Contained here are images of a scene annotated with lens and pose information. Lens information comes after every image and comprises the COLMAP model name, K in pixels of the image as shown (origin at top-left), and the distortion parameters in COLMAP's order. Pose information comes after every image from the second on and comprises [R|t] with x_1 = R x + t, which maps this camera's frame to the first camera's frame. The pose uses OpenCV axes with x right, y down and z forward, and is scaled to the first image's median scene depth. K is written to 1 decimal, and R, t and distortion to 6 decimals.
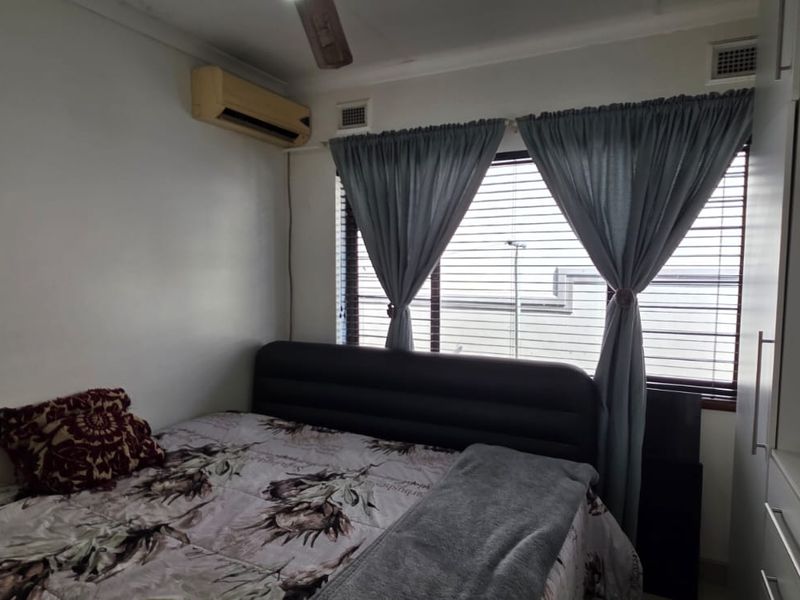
lens RADIAL K [[519.8, 0, 395.5], [0, 519.8, 302.3], [0, 0, 1]] dist [-0.002231, 0.002101]
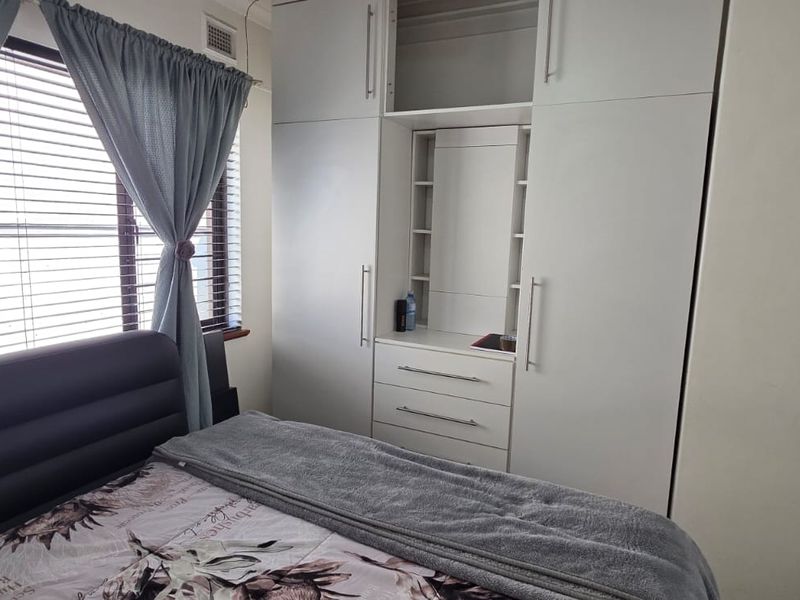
lens RADIAL K [[519.8, 0, 395.5], [0, 519.8, 302.3], [0, 0, 1]] dist [-0.002231, 0.002101]
pose [[0.005198, -0.152287, 0.988323, -0.639879], [0.044303, 0.987401, 0.151912, -0.050139], [-0.999005, 0.042996, 0.011879, 0.694511]]
